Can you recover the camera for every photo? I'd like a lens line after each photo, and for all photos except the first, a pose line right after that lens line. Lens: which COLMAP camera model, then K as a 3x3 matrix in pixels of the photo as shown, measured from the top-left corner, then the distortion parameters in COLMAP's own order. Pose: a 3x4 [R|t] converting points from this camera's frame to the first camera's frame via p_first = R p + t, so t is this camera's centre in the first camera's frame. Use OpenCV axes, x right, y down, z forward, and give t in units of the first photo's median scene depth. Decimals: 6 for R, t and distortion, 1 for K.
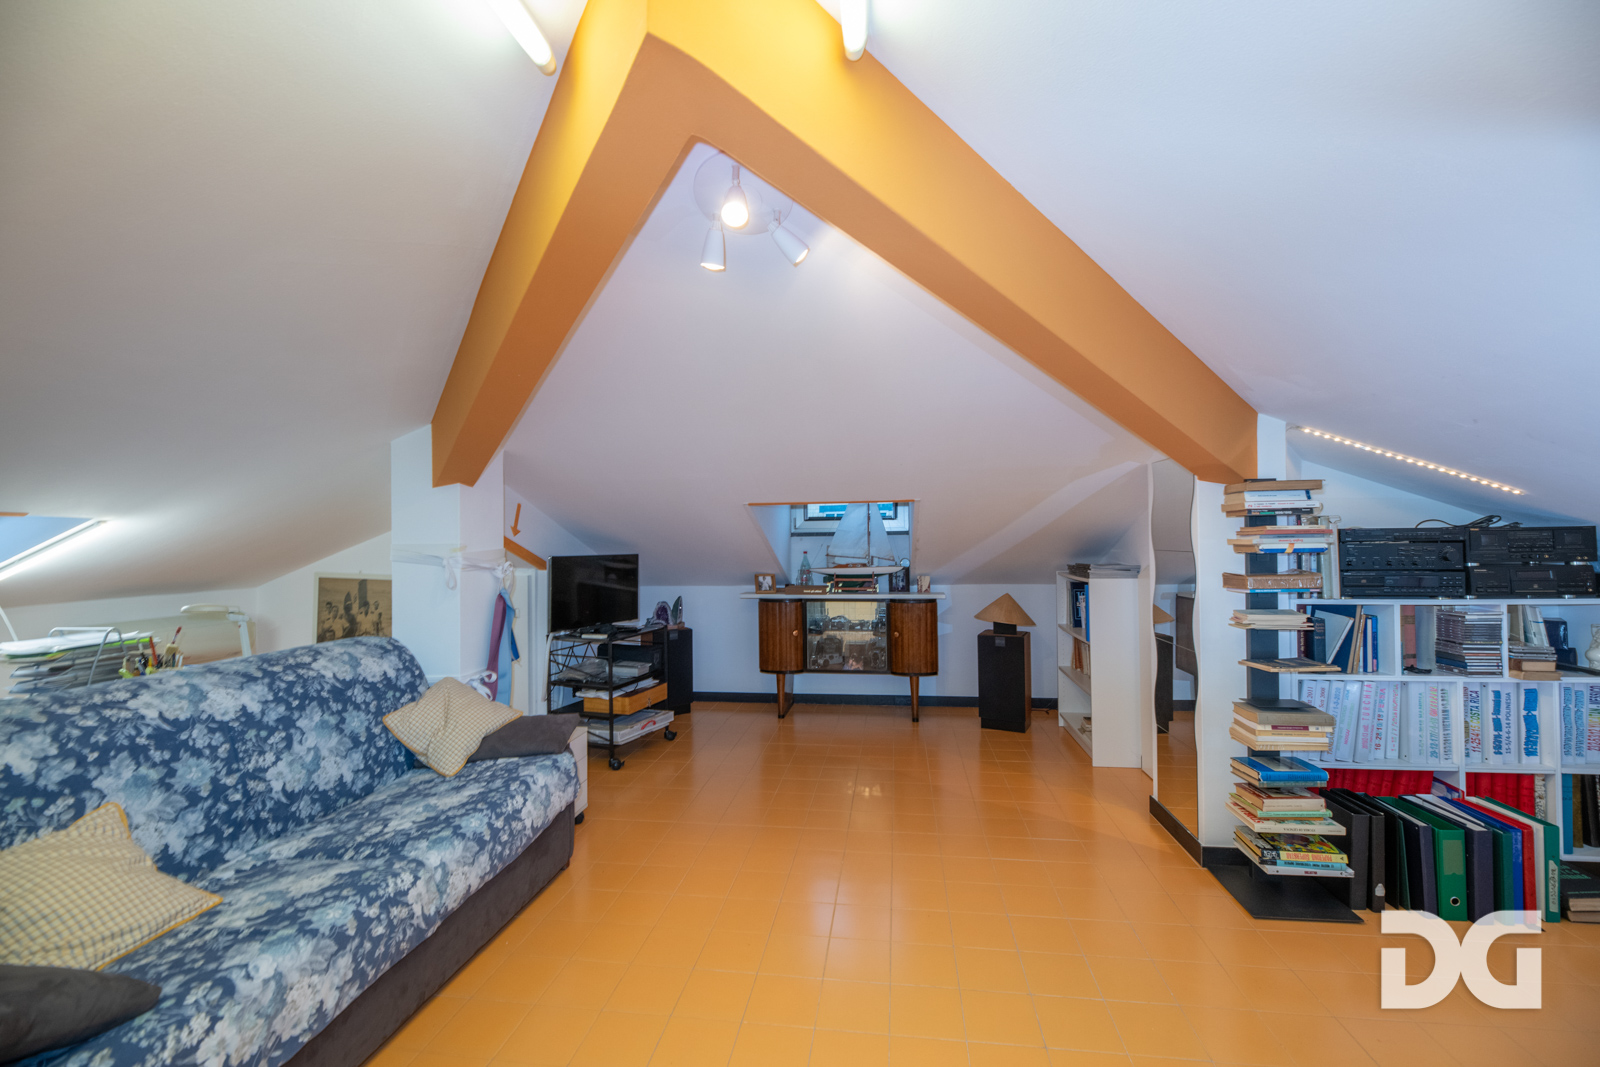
lens RADIAL K [[647.1, 0, 800.0], [0, 647.1, 533.5], [0, 0, 1]] dist [0.000873, 0.000523]
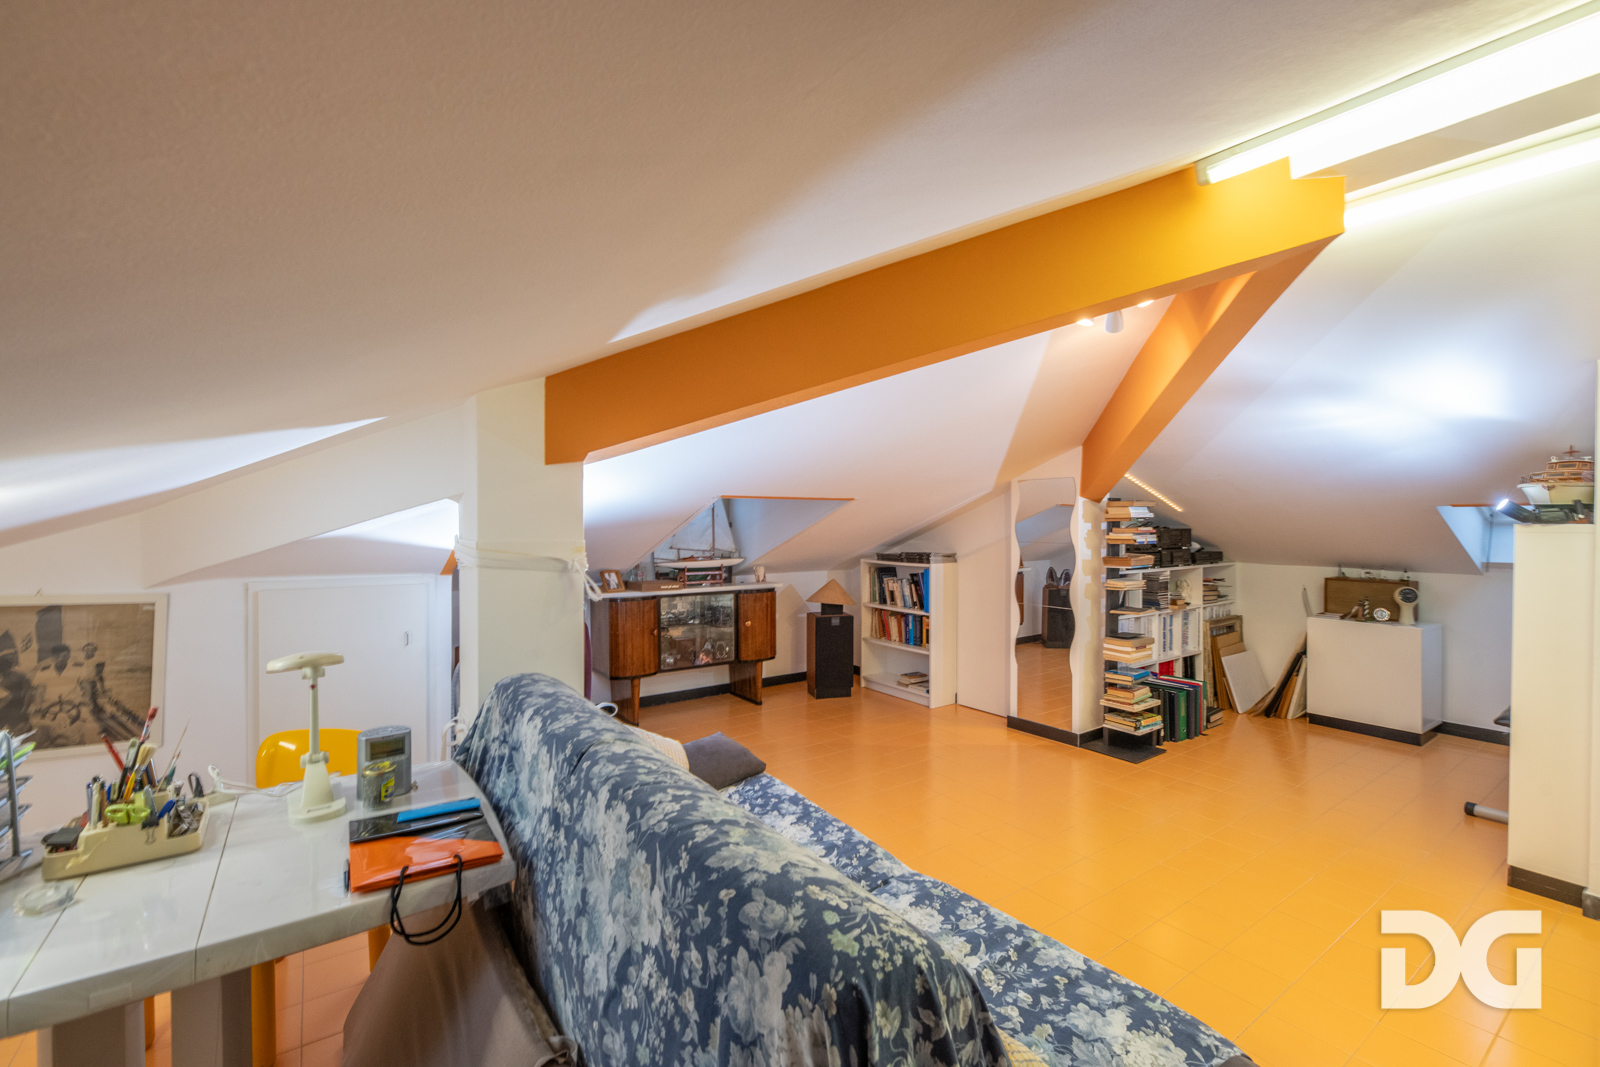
lens RADIAL K [[673.3, 0, 800.0], [0, 673.3, 533.5], [0, 0, 1]] dist [-0.001117, -0.000068]
pose [[0.746661, -0.000216, 0.665205, -0.577494], [-0.011420, 0.999848, 0.013144, -0.004569], [-0.665107, -0.017410, 0.746545, 0.158803]]
